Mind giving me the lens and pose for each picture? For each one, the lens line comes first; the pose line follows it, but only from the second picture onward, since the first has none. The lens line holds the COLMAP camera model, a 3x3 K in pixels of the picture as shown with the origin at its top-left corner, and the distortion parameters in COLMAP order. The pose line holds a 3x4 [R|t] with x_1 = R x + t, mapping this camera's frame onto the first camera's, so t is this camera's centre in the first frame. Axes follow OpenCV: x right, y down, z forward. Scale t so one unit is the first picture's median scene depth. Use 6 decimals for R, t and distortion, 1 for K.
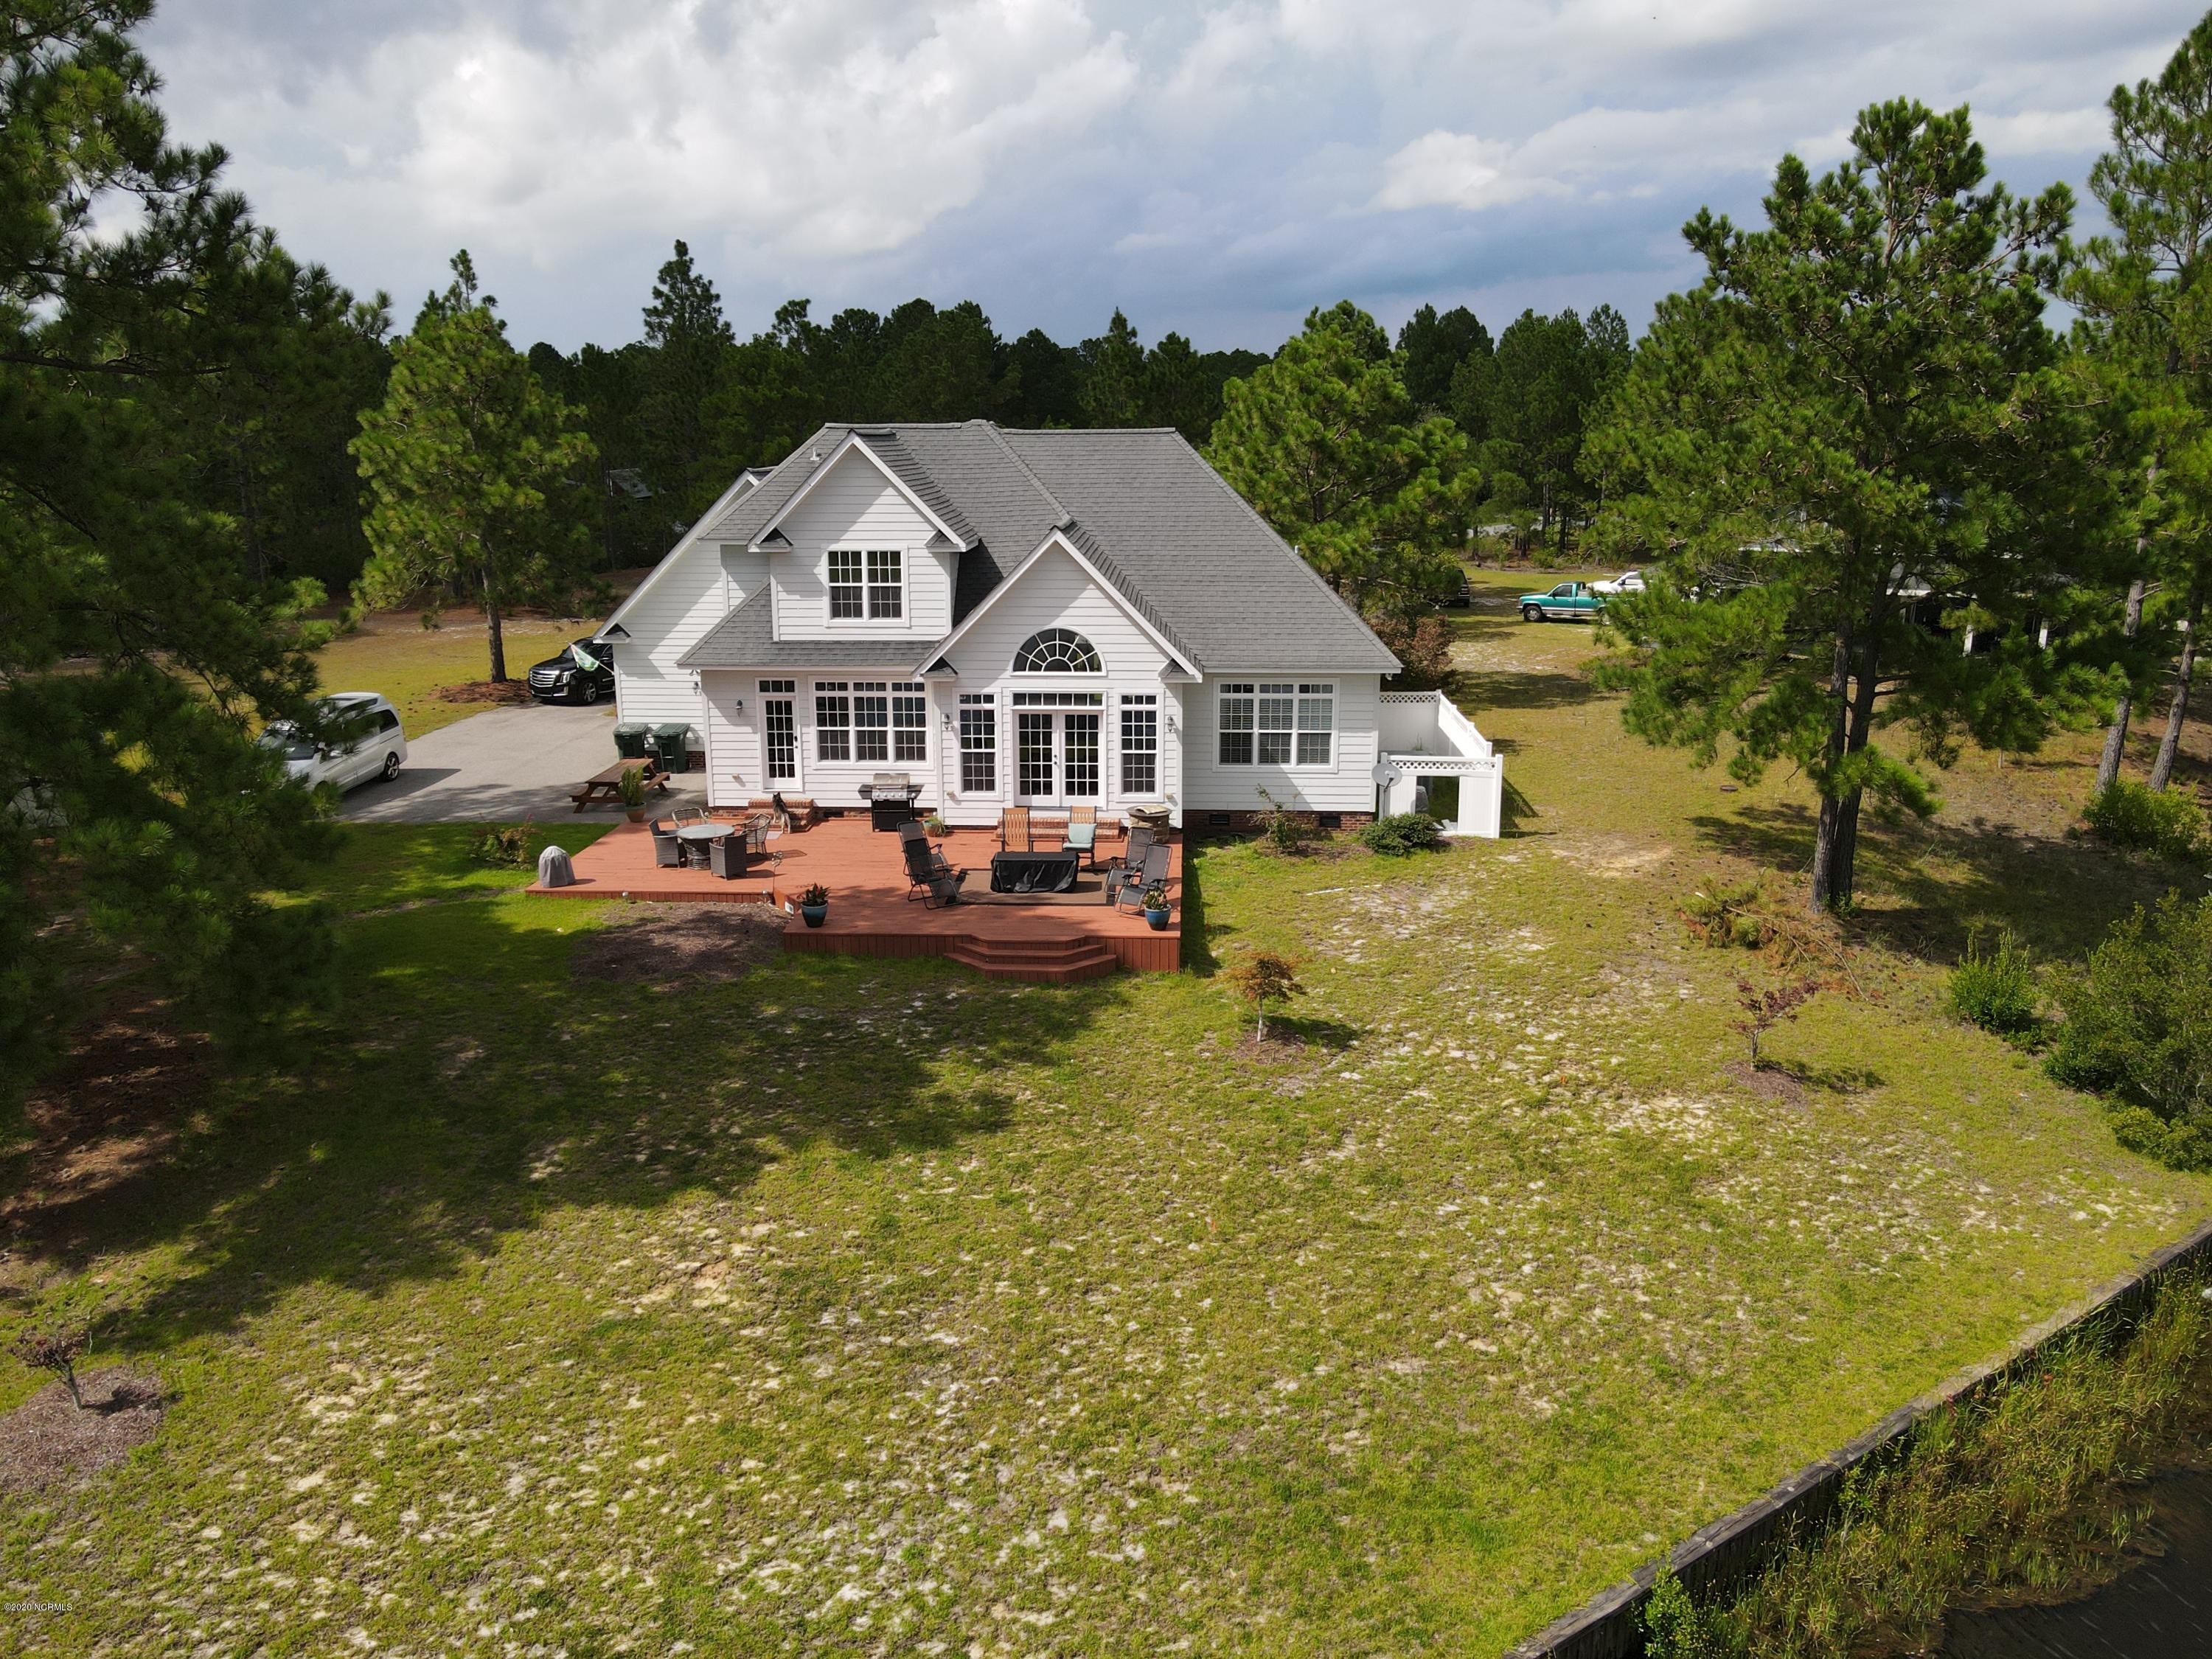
lens RADIAL K [[1640.0, 0, 1098.0], [0, 1640.0, 822.8], [0, 0, 1]] dist [-0.004478, 0.030792]
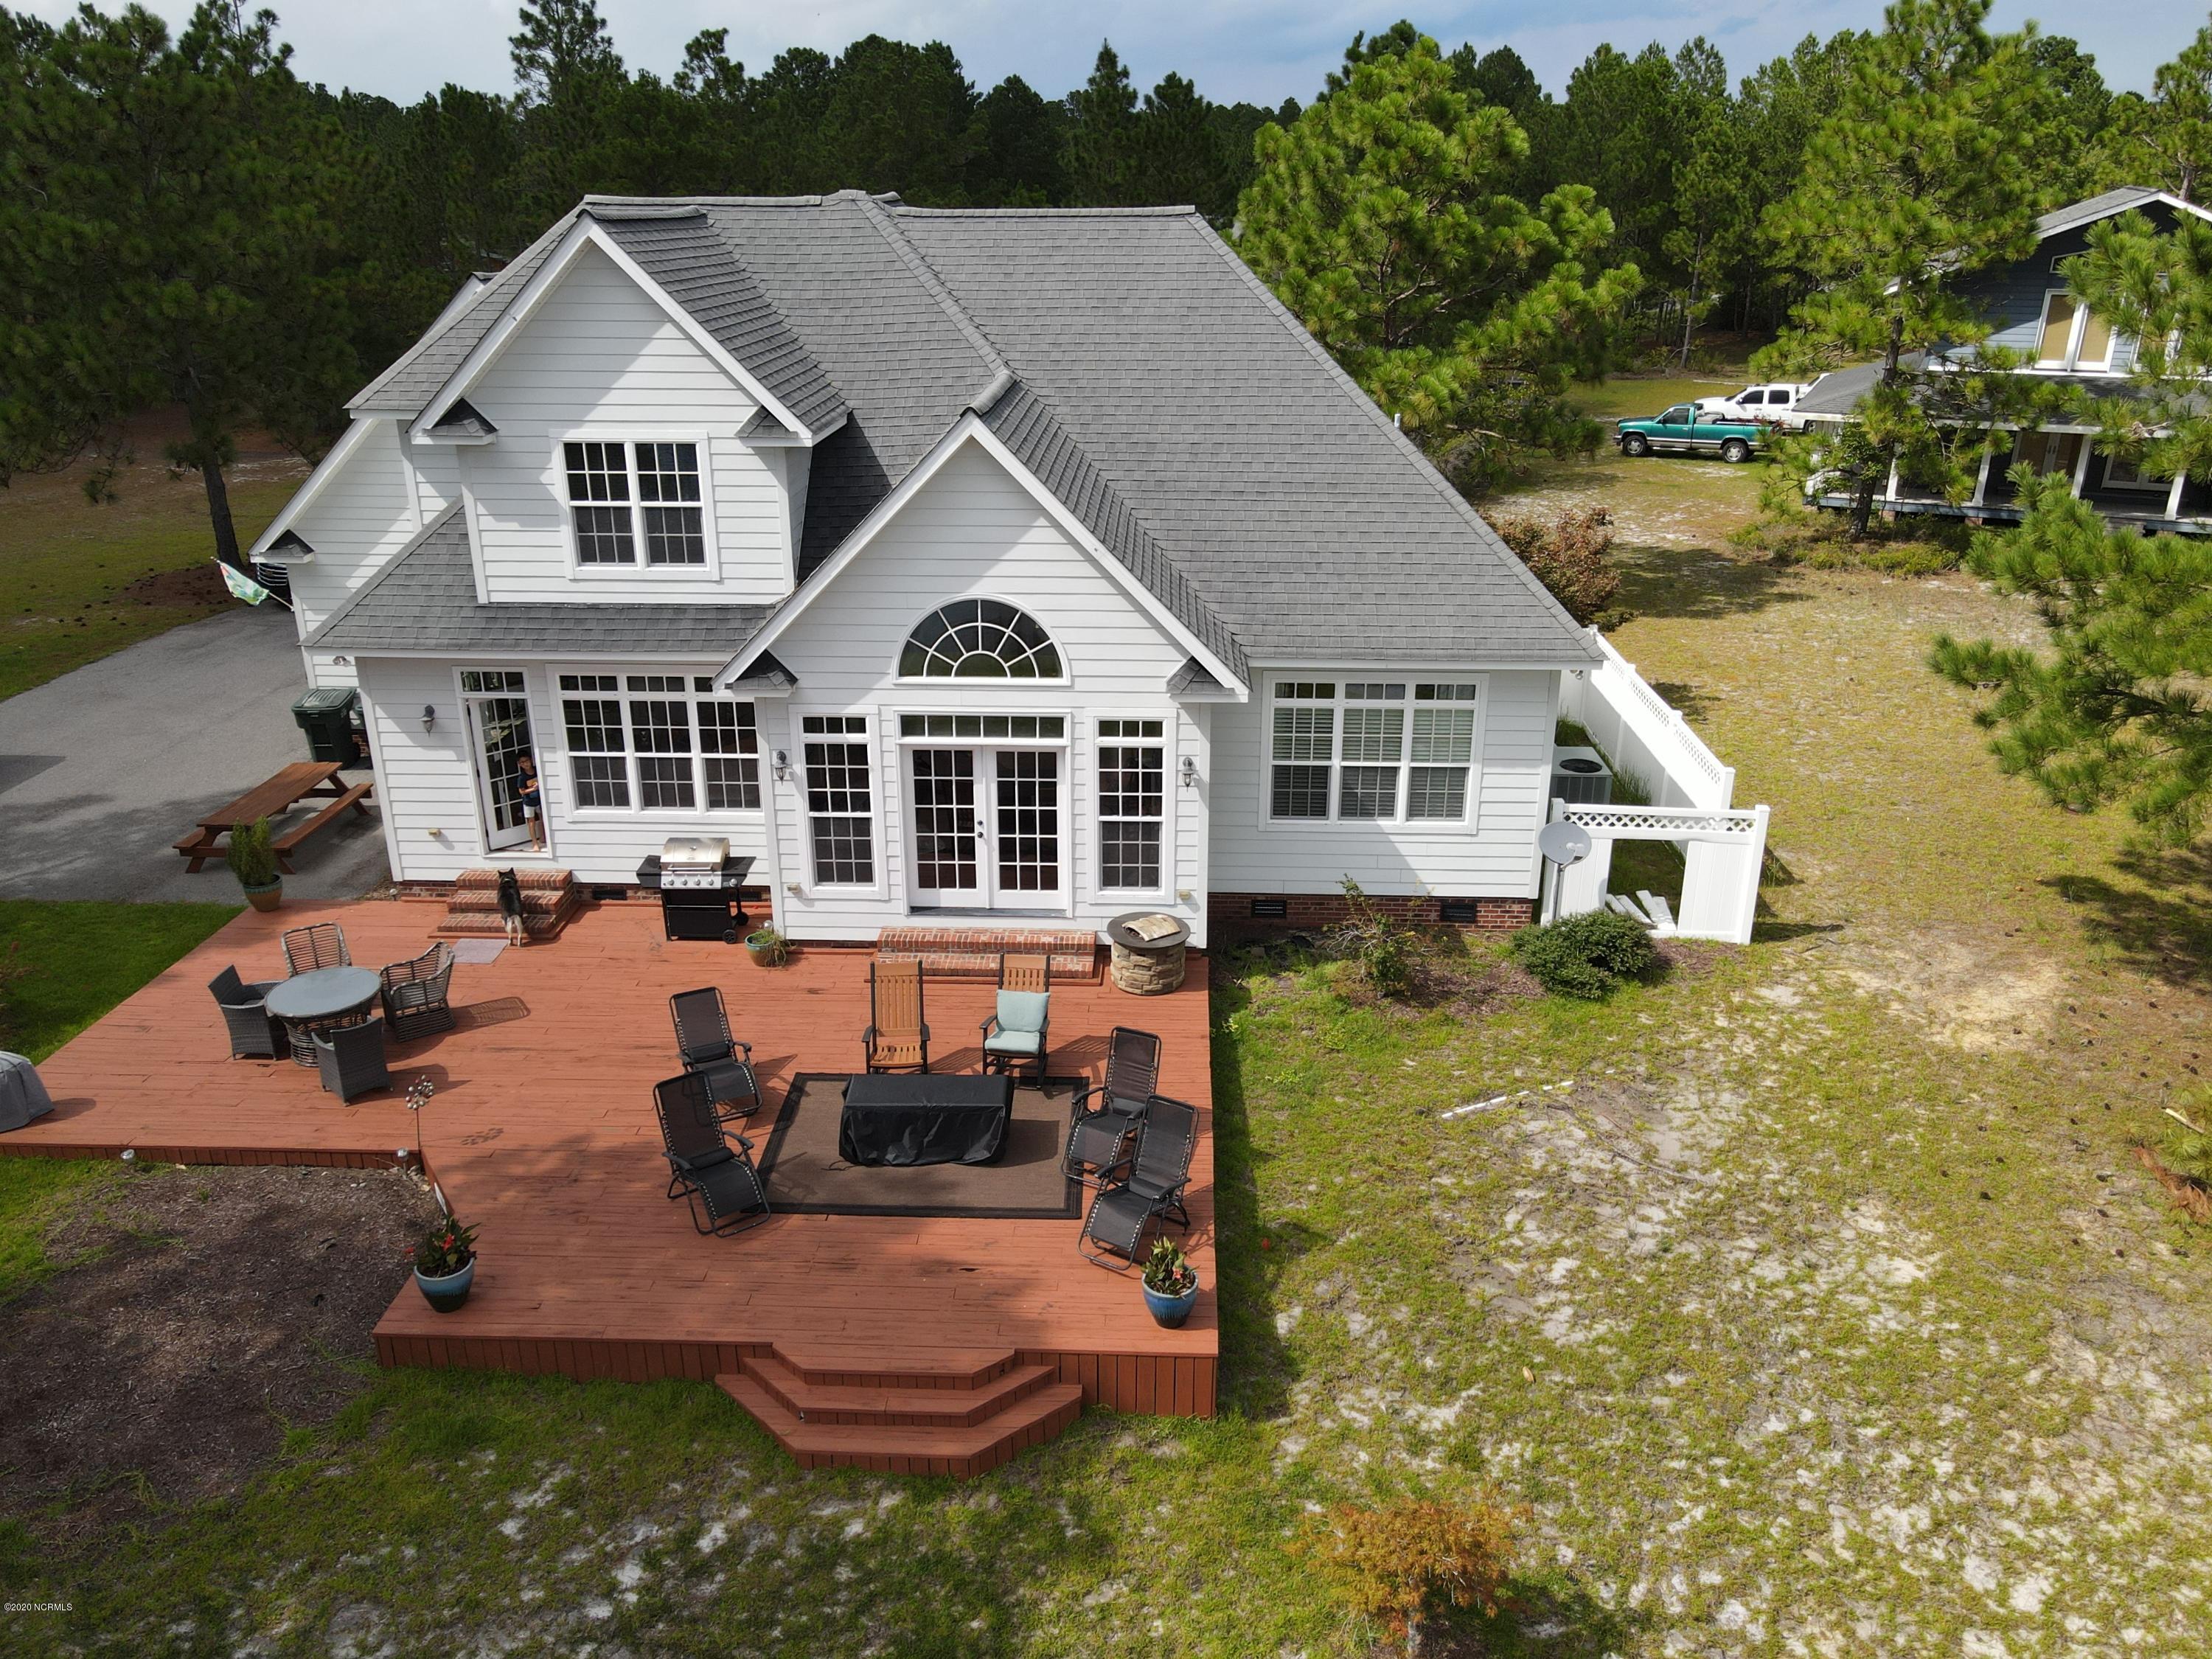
lens RADIAL K [[1640.0, 0, 1095.7], [0, 1640.0, 824.1], [0, 0, 1]] dist [-0.004478, 0.030792]
pose [[0.999990, -0.000574, 0.004393, 0.010751], [-0.000009, 0.991299, 0.131626, -0.114049], [-0.004430, -0.131625, 0.991290, 0.450462]]
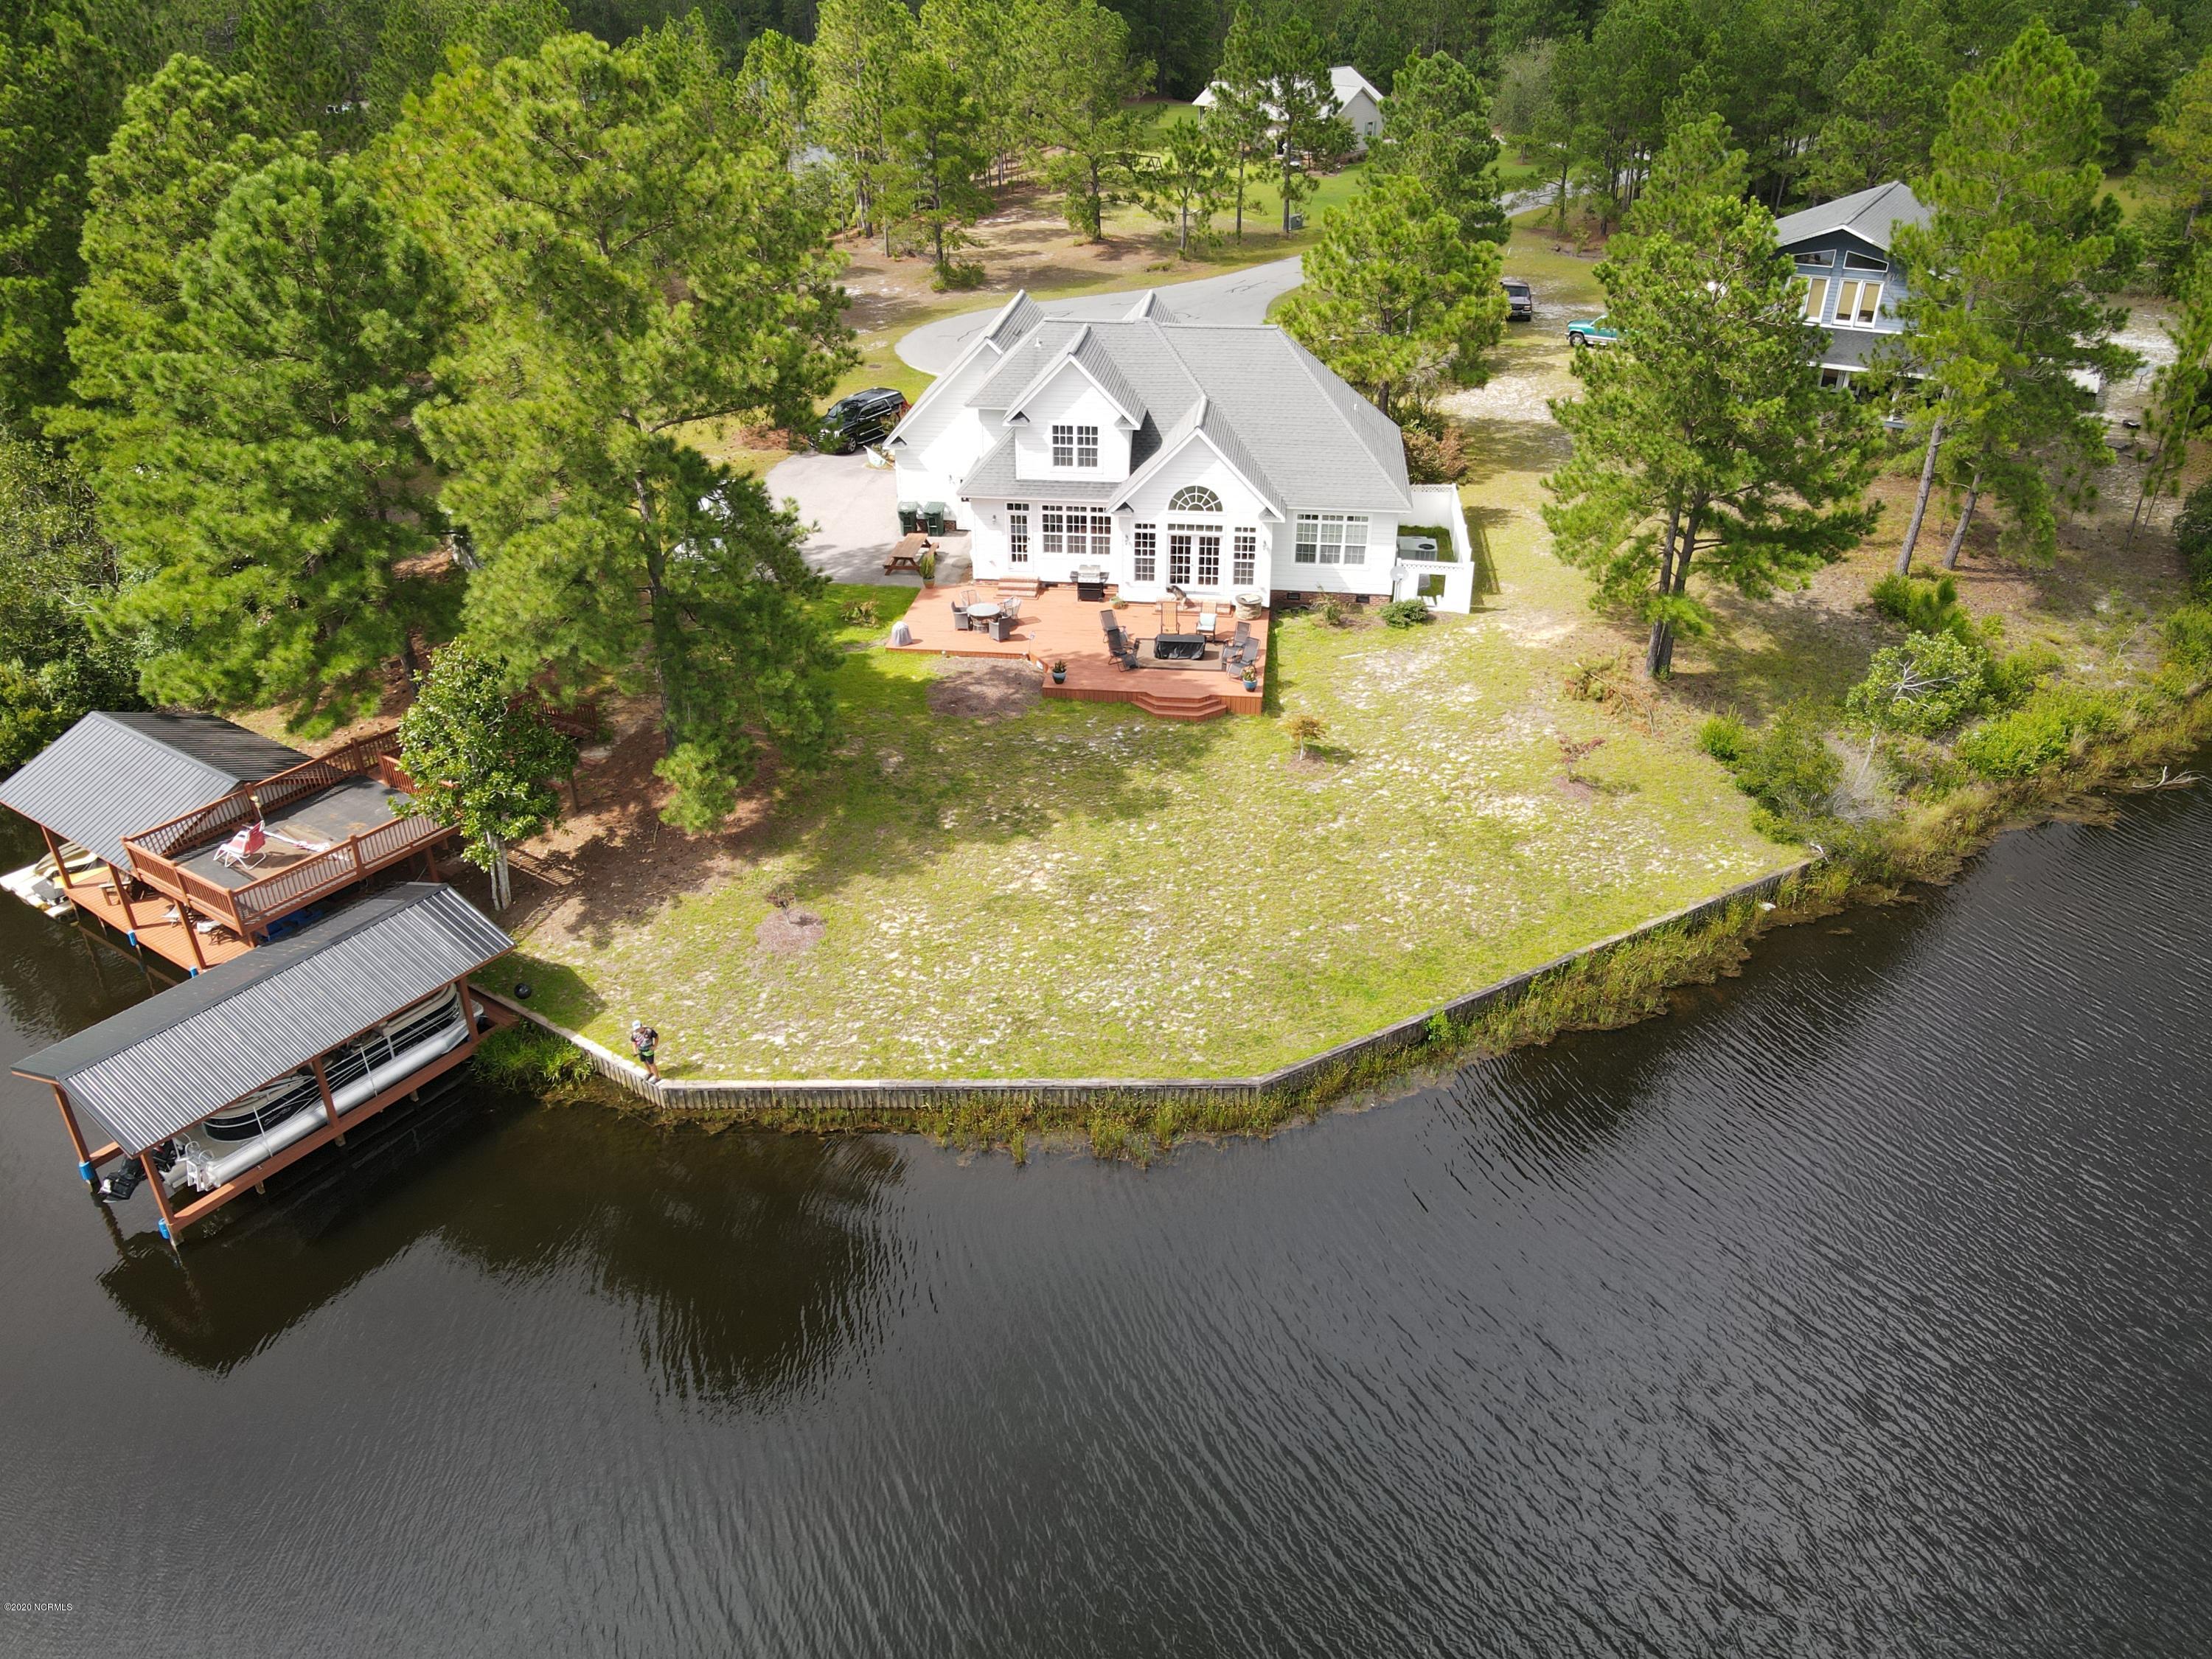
lens RADIAL K [[1640.0, 0, 1099.5], [0, 1640.0, 818.9], [0, 0, 1]] dist [-0.004478, 0.030792]
pose [[0.997894, 0.032326, -0.056233, -0.018341], [-0.016408, 0.964568, 0.263323, -0.221357], [0.062753, -0.261846, 0.963067, -0.637308]]
